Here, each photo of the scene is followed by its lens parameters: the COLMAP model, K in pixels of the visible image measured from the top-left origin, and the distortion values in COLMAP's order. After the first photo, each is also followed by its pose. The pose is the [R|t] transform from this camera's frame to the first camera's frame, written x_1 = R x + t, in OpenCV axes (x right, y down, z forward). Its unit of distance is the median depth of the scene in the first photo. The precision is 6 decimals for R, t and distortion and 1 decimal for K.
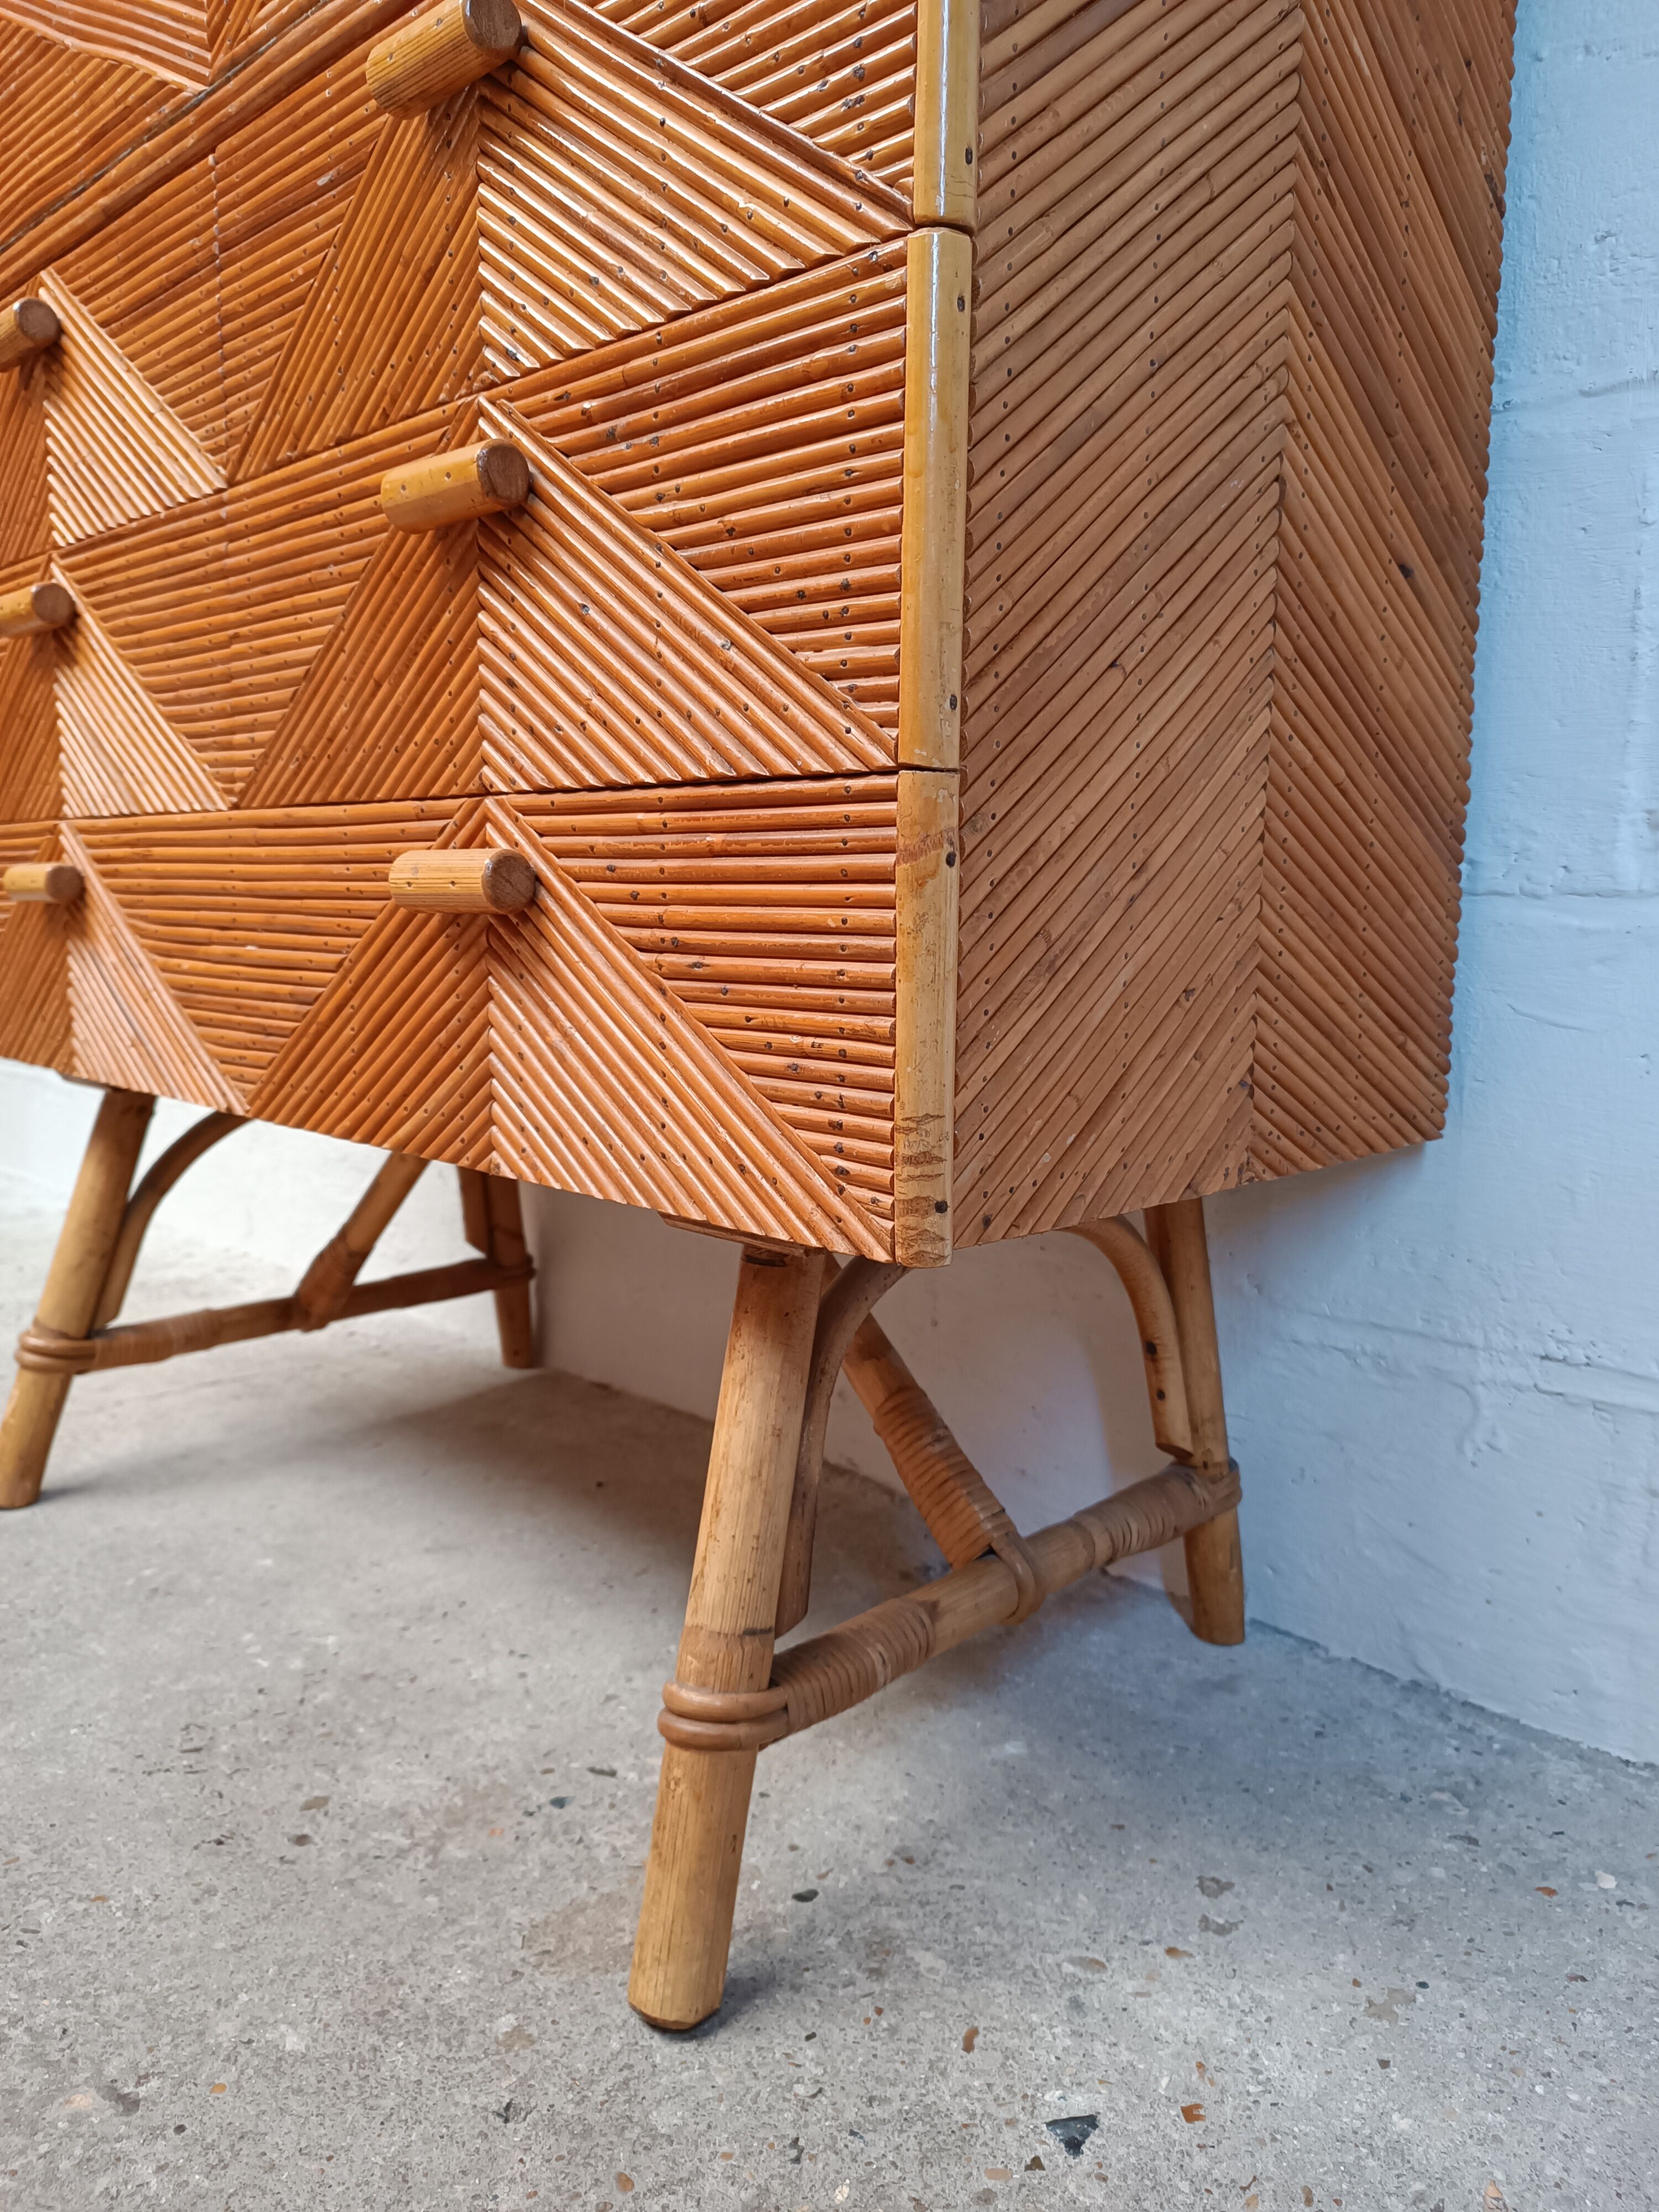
lens RADIAL K [[1597.2, 0, 824.3], [0, 1597.2, 1109.5], [0, 0, 1]] dist [0.022389, -0.024076]
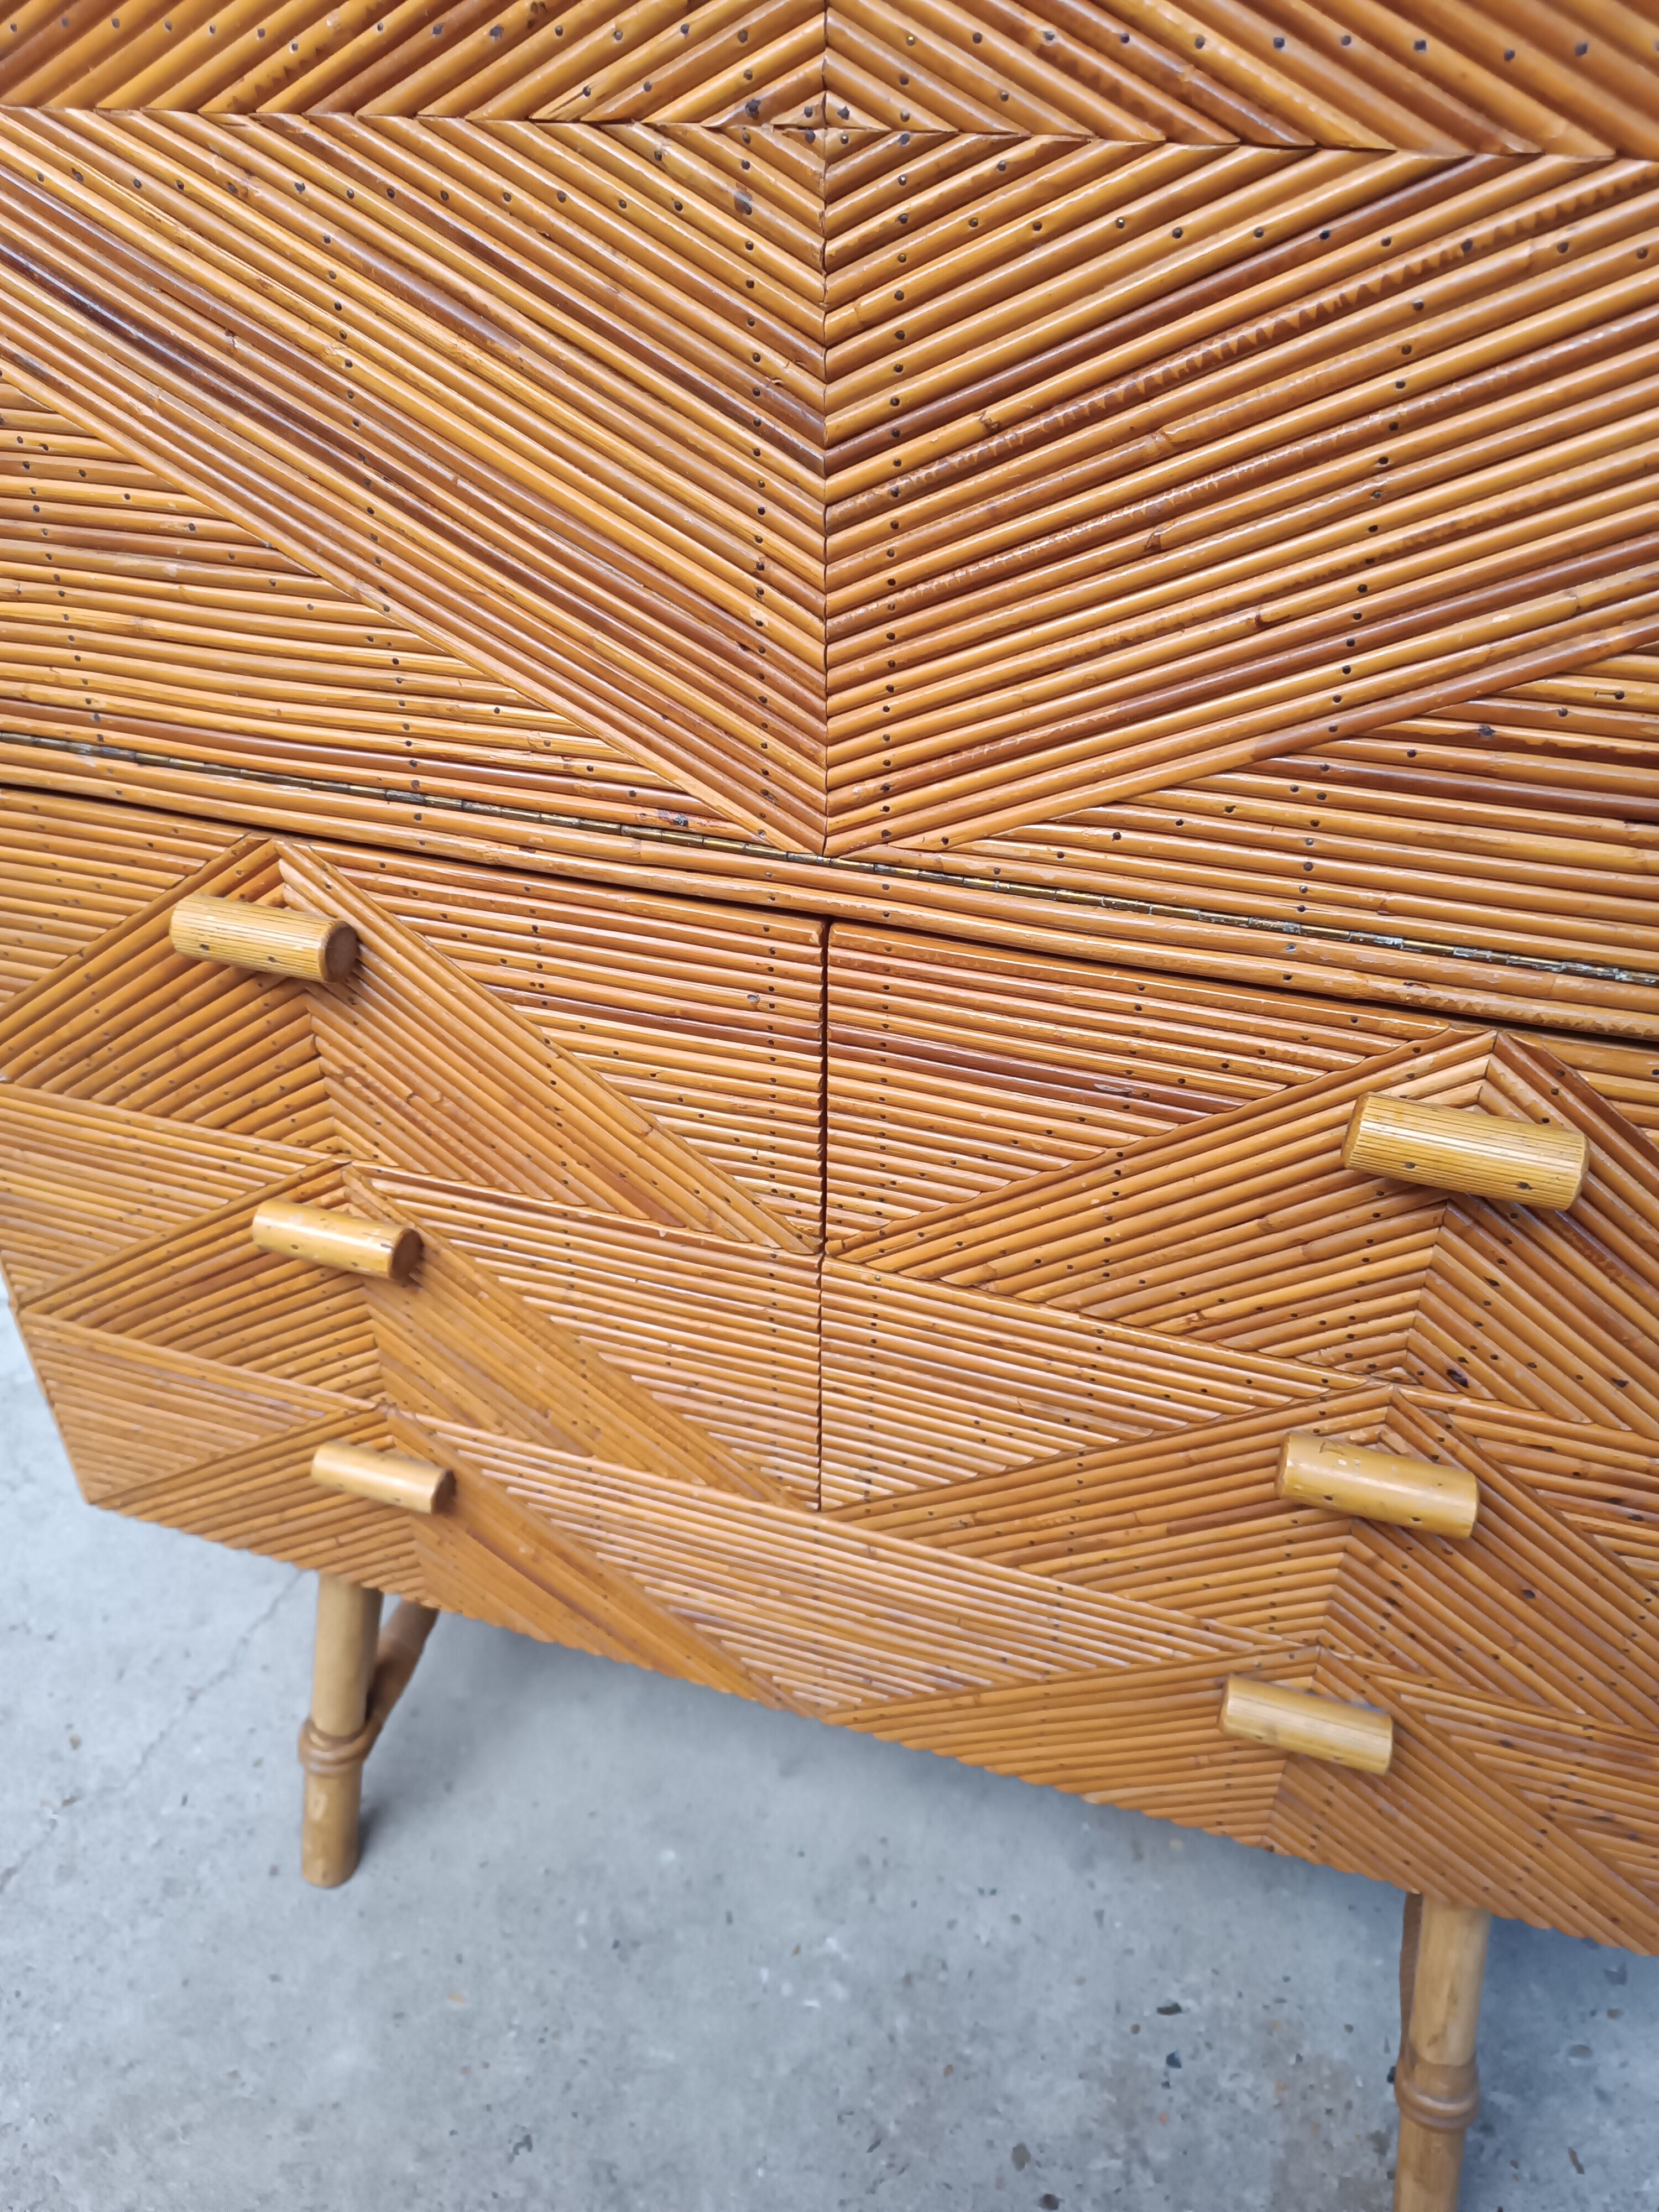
lens RADIAL K [[1597.2, 0, 826.3], [0, 1597.2, 1102.0], [0, 0, 1]] dist [0.022389, -0.024076]
pose [[0.891219, -0.266164, 0.367267, -0.815594], [0.065927, 0.877137, 0.475694, -1.066057], [-0.448756, -0.399735, 0.799268, 0.453932]]
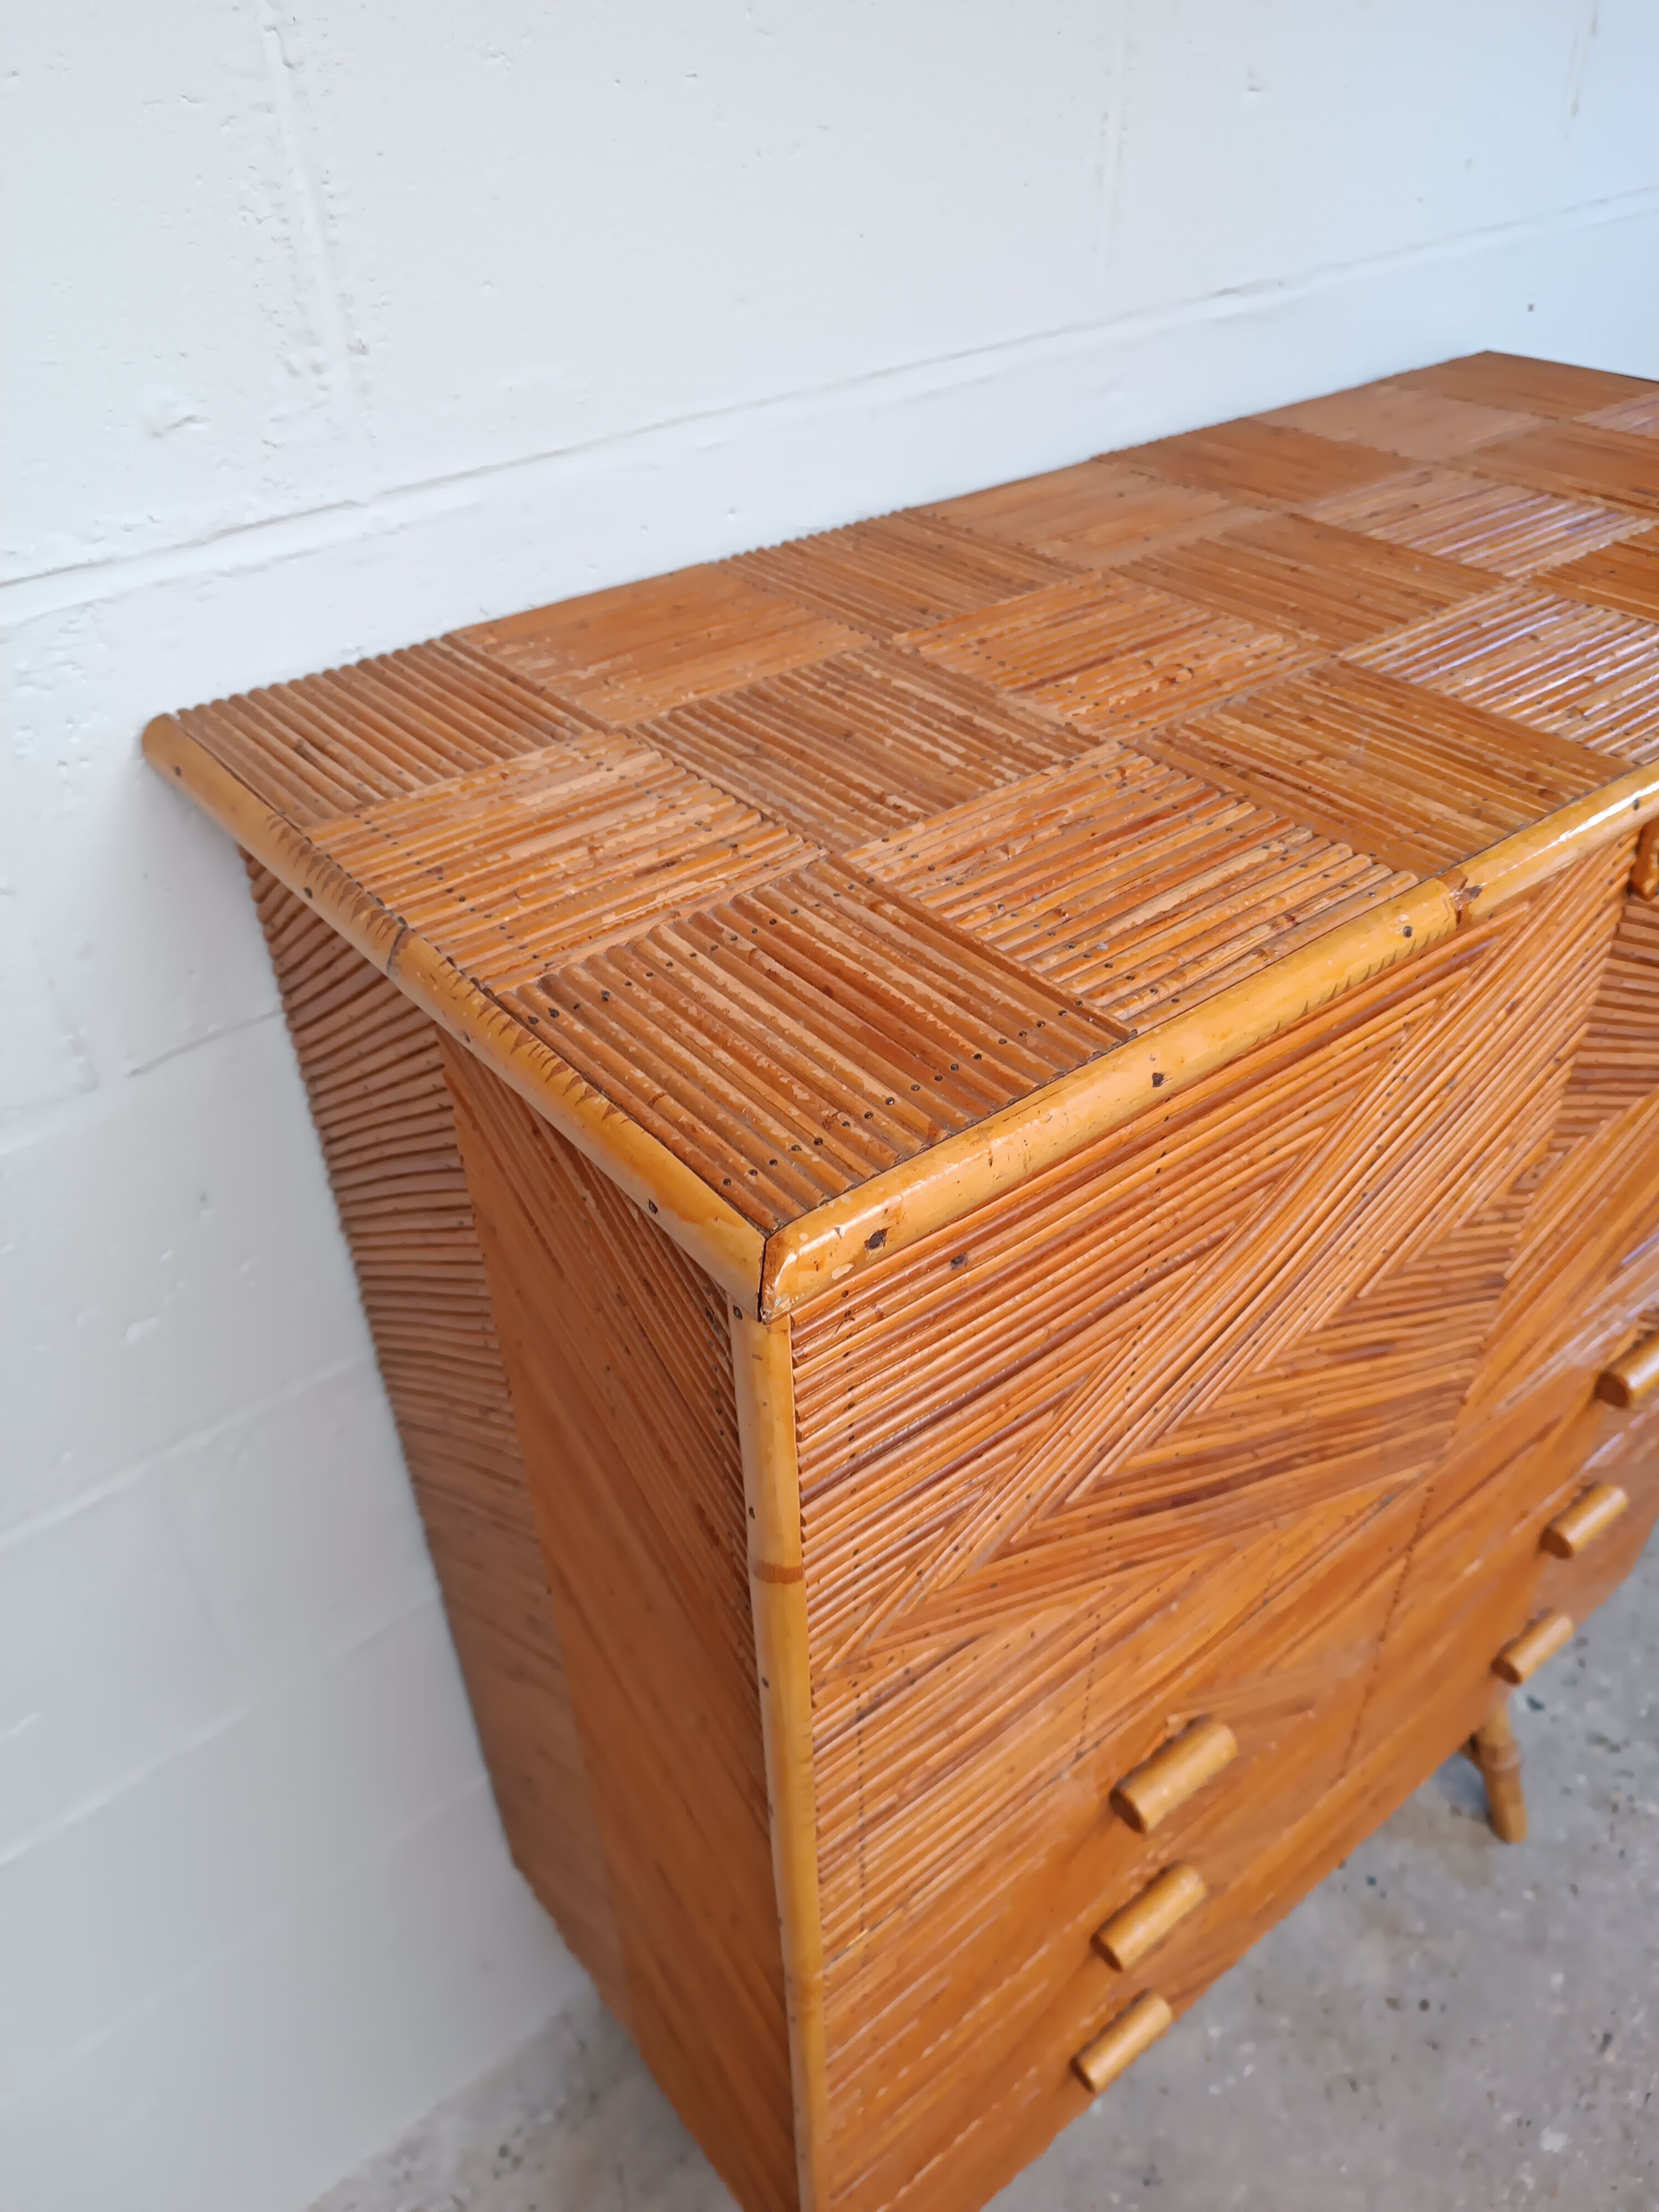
lens RADIAL K [[1597.2, 0, 824.9], [0, 1597.2, 1113.6], [0, 0, 1]] dist [0.022389, -0.024076]
pose [[0.120418, -0.612161, 0.781510, -1.471863], [0.155826, 0.789136, 0.594124, -1.963219], [-0.980417, 0.050236, 0.190416, 1.460968]]
